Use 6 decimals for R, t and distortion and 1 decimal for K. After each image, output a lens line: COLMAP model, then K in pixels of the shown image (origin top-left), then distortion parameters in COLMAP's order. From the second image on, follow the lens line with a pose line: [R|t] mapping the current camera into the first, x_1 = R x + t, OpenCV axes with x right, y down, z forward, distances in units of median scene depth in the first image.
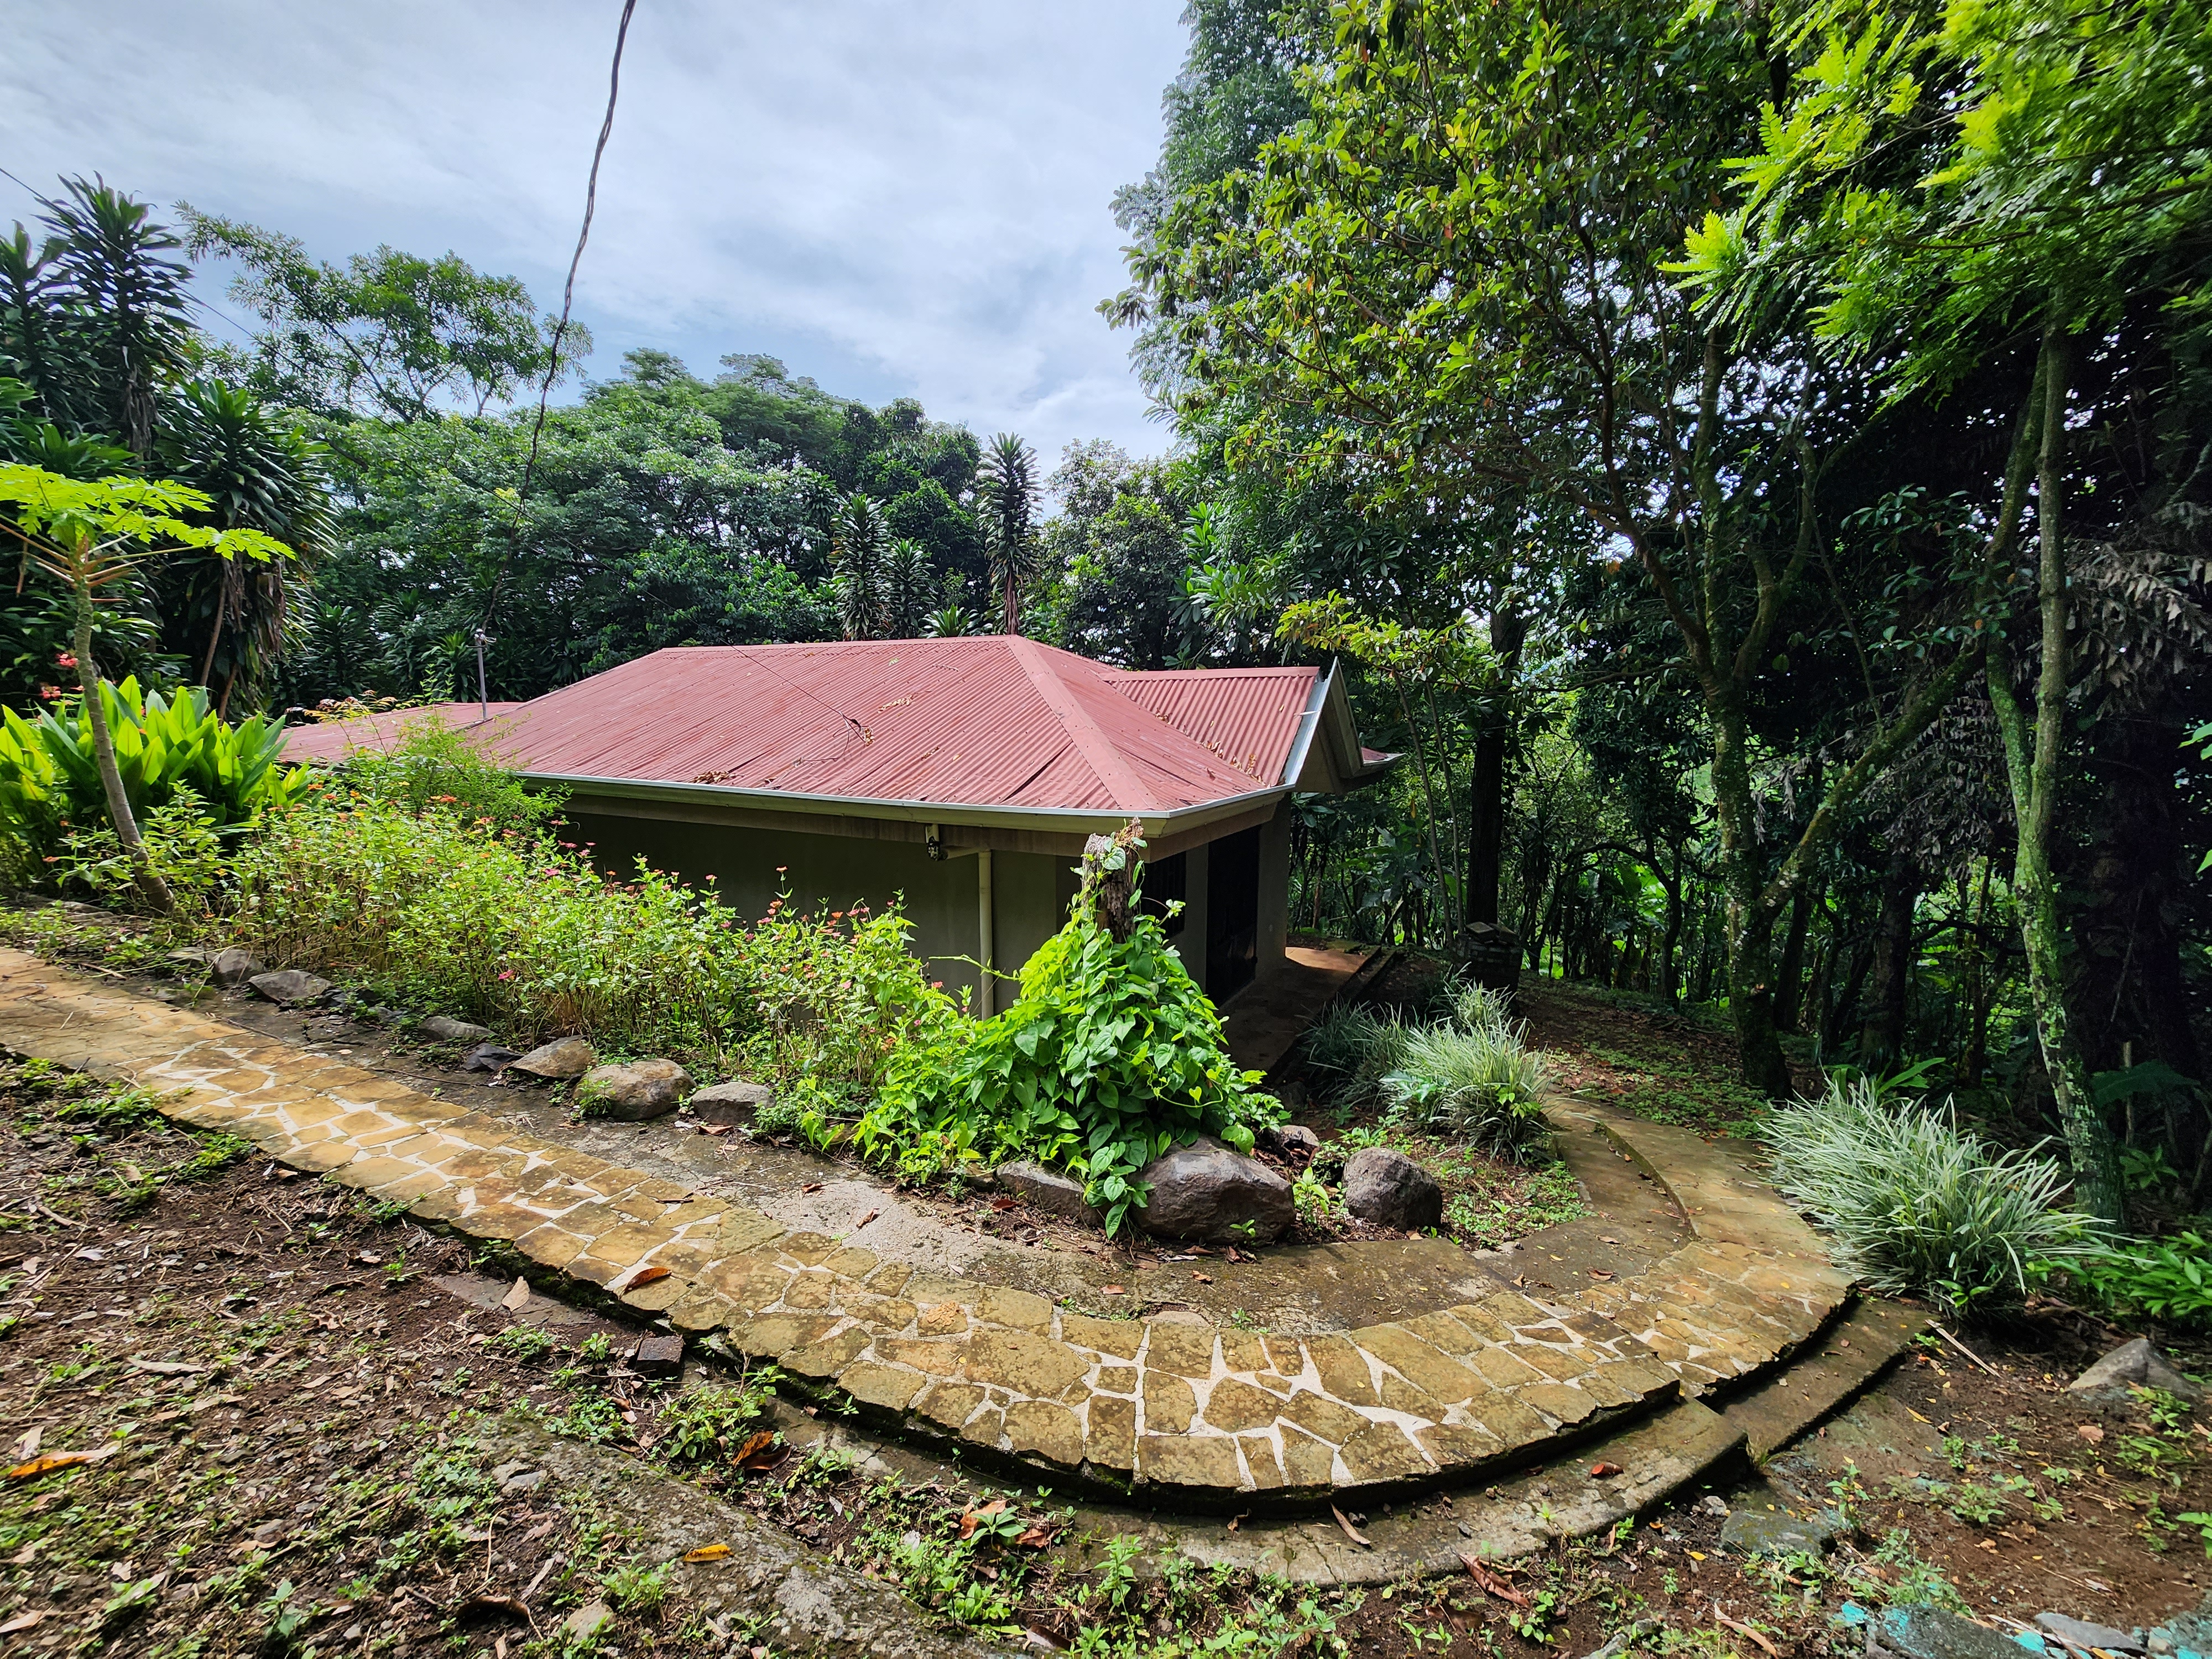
lens RADIAL K [[908.7, 0, 1103.6], [0, 908.7, 828.9], [0, 0, 1]] dist [-0.002325, -0.000407]
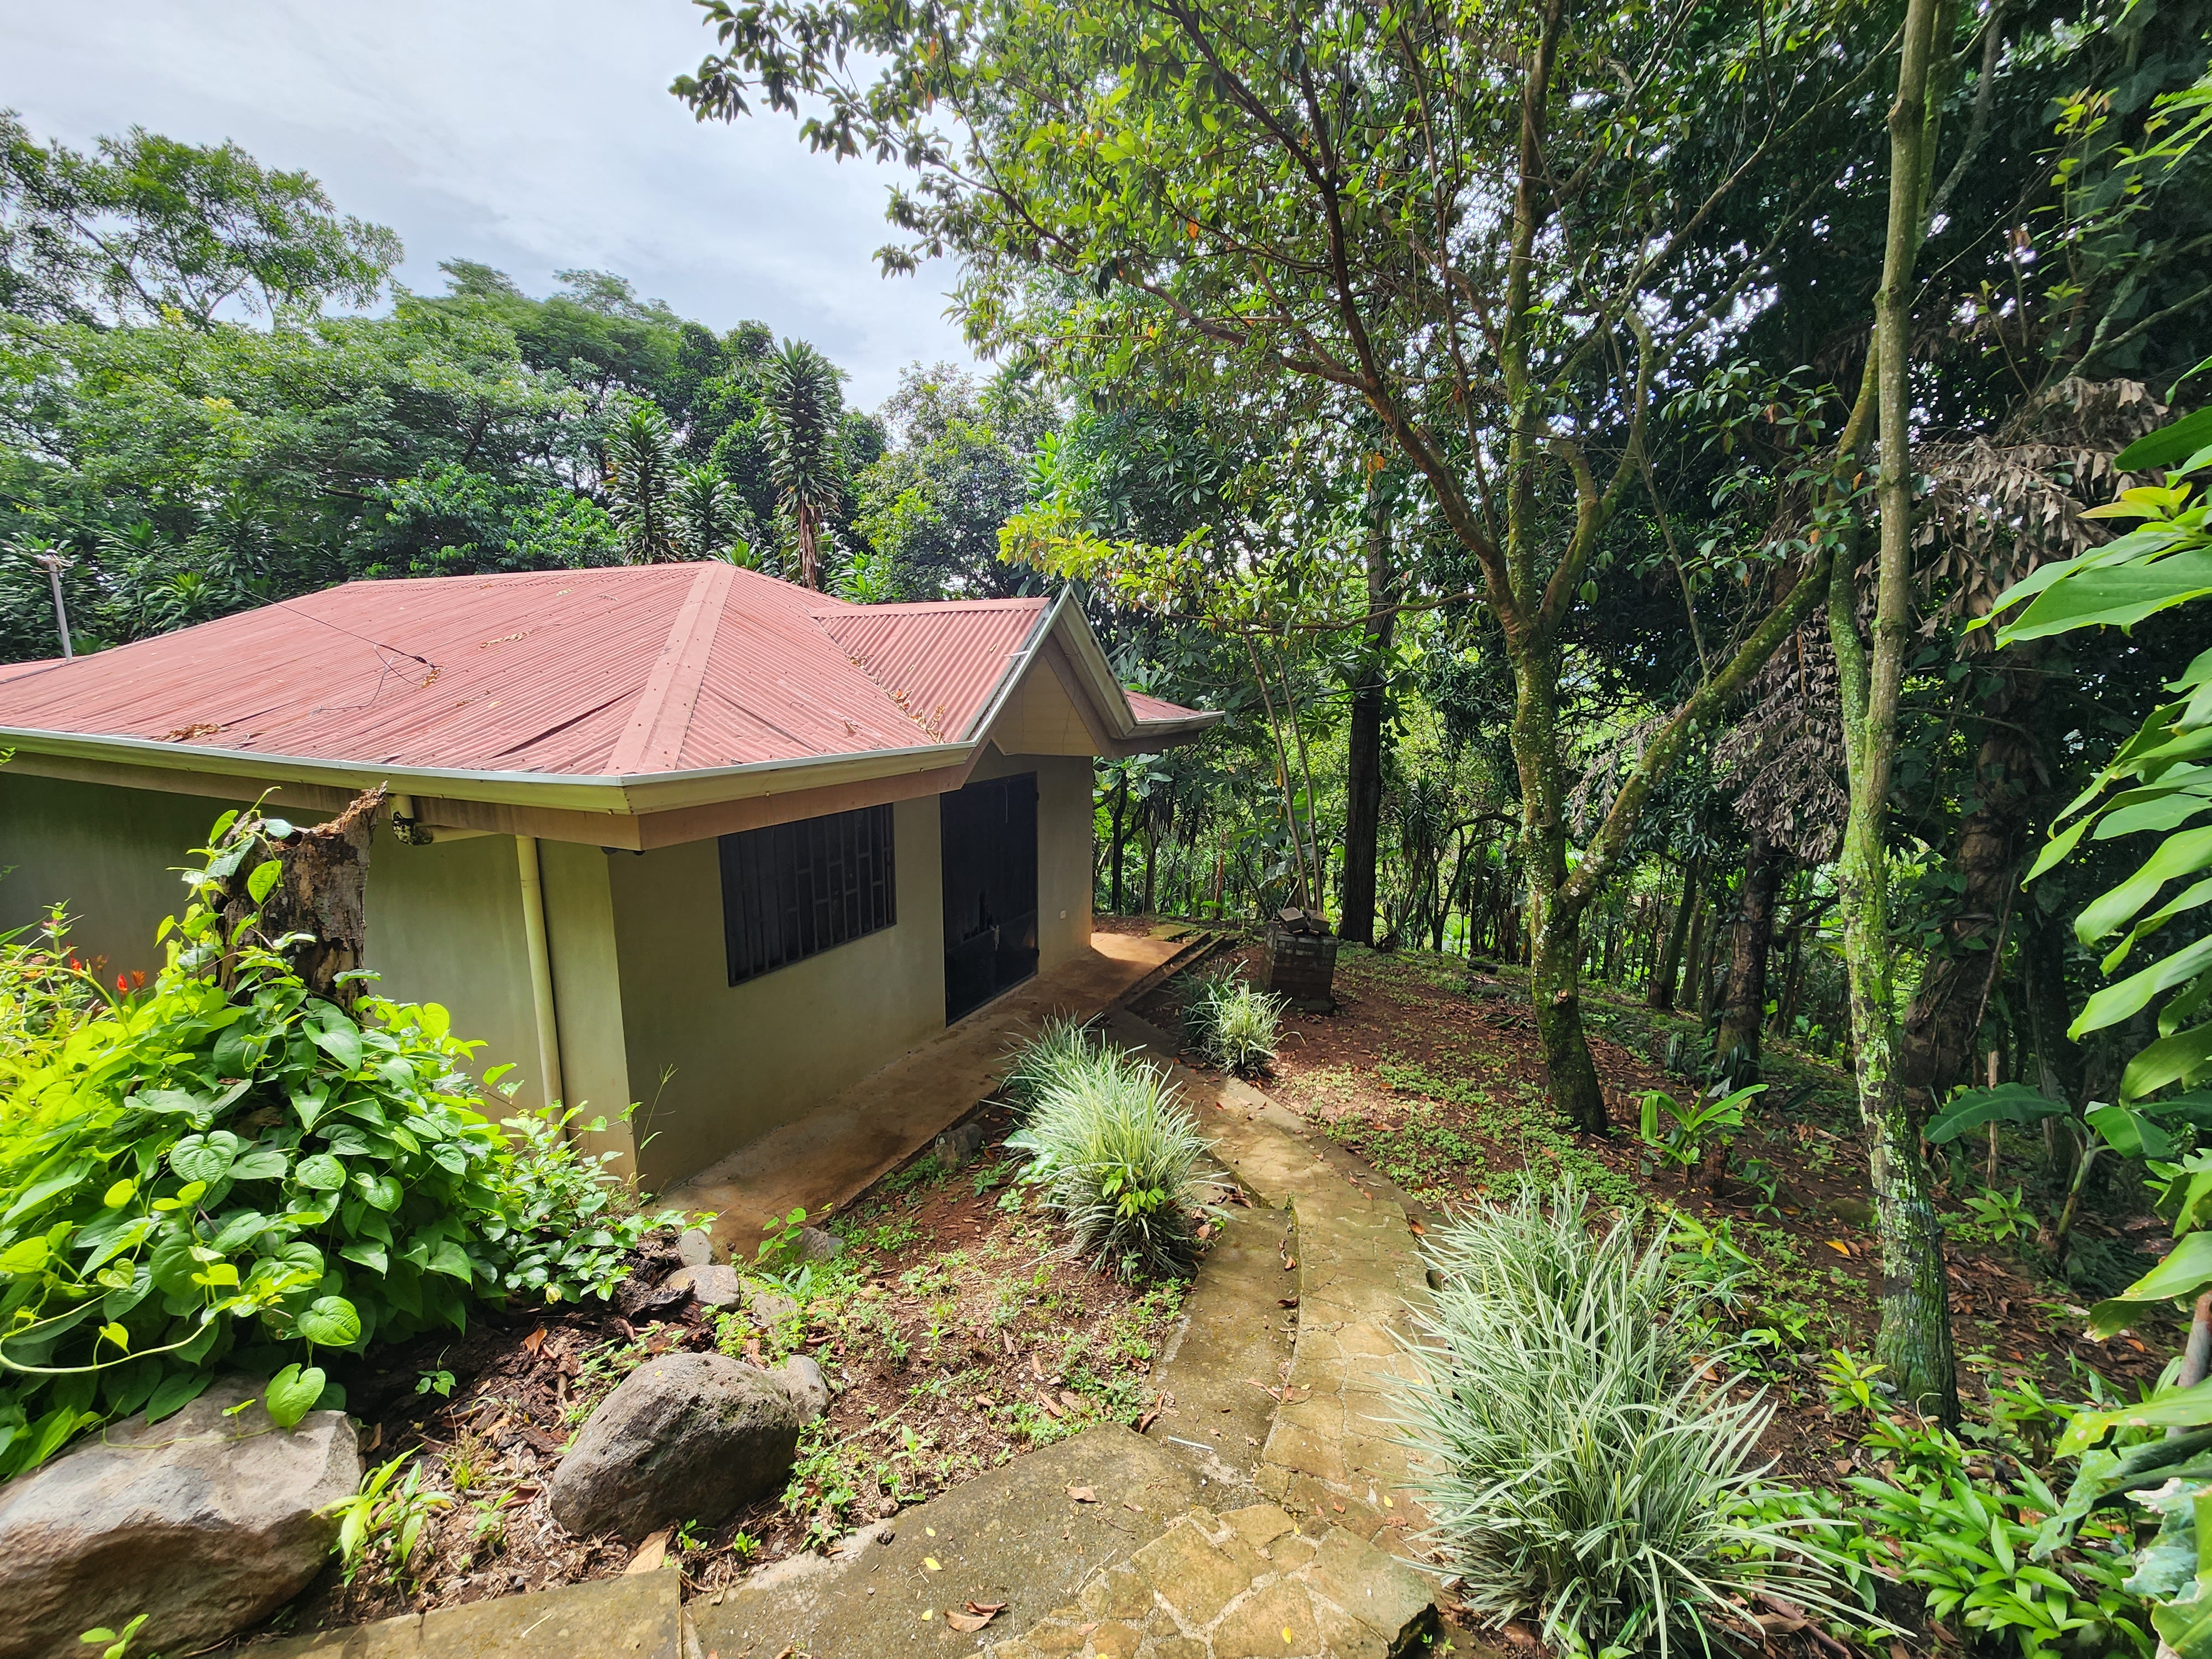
lens RADIAL K [[908.7, 0, 1108.1], [0, 908.7, 828.8], [0, 0, 1]] dist [-0.002325, -0.000407]
pose [[0.998847, -0.002491, 0.047943, 0.253165], [0.000812, 0.999387, 0.035002, -0.002783], [-0.048000, -0.034923, 0.998237, 0.192714]]
